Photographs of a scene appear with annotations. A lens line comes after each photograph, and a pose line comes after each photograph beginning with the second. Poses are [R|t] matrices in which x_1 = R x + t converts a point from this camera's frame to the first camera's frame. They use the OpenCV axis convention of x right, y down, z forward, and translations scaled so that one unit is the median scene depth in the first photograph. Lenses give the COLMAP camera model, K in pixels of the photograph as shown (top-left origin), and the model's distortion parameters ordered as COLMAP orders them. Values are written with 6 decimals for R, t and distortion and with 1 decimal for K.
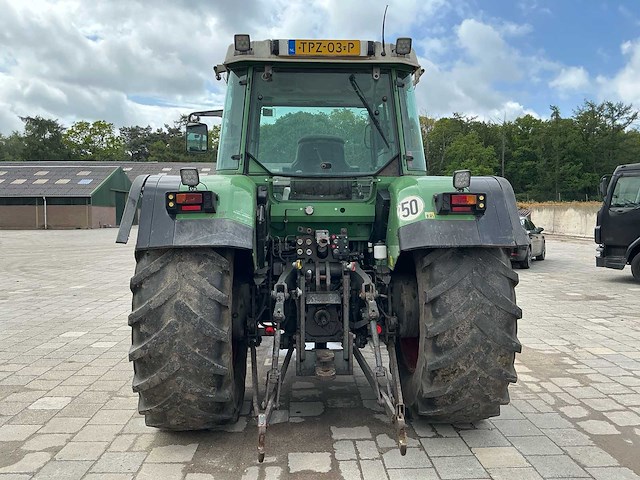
lens RADIAL K [[531.7, 0, 320.0], [0, 531.7, 240.0], [0, 0, 1]] dist [0.118830, -0.246721]
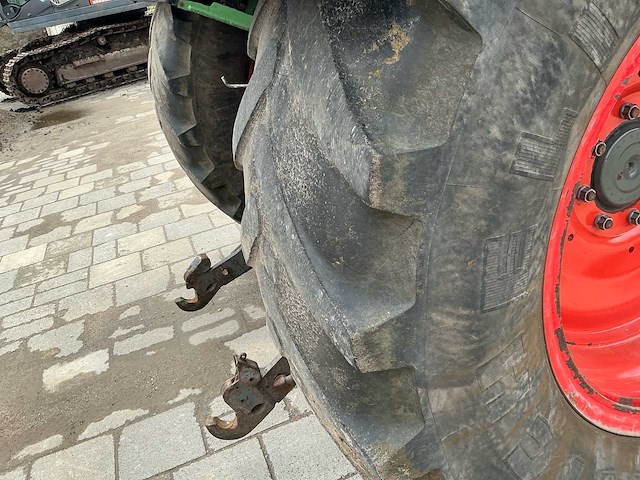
lens RADIAL K [[531.7, 0, 320.0], [0, 531.7, 240.0], [0, 0, 1]] dist [0.118830, -0.246721]
pose [[0.309586, 0.388622, -0.867830, 0.466360], [0.129574, 0.886913, 0.443391, 0.008661], [0.942002, -0.249716, 0.224220, 0.844633]]
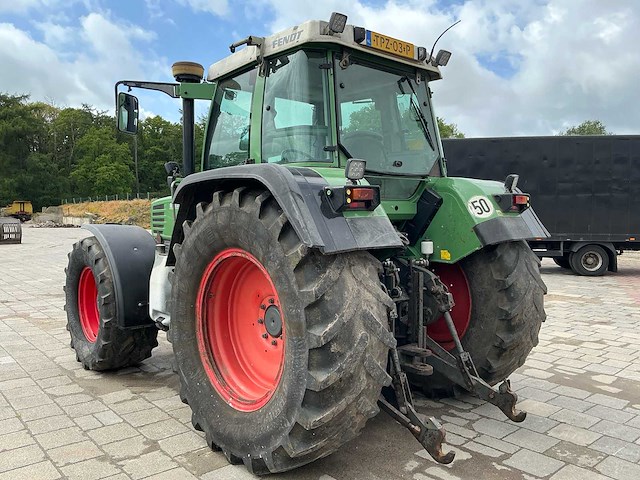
lens RADIAL K [[531.7, 0, 320.0], [0, 531.7, 240.0], [0, 0, 1]] dist [0.118830, -0.246721]
pose [[0.777555, -0.031072, 0.628047, -0.735655], [0.028849, 0.999489, 0.013732, -0.013545], [-0.628153, 0.007442, 0.778054, 0.308713]]
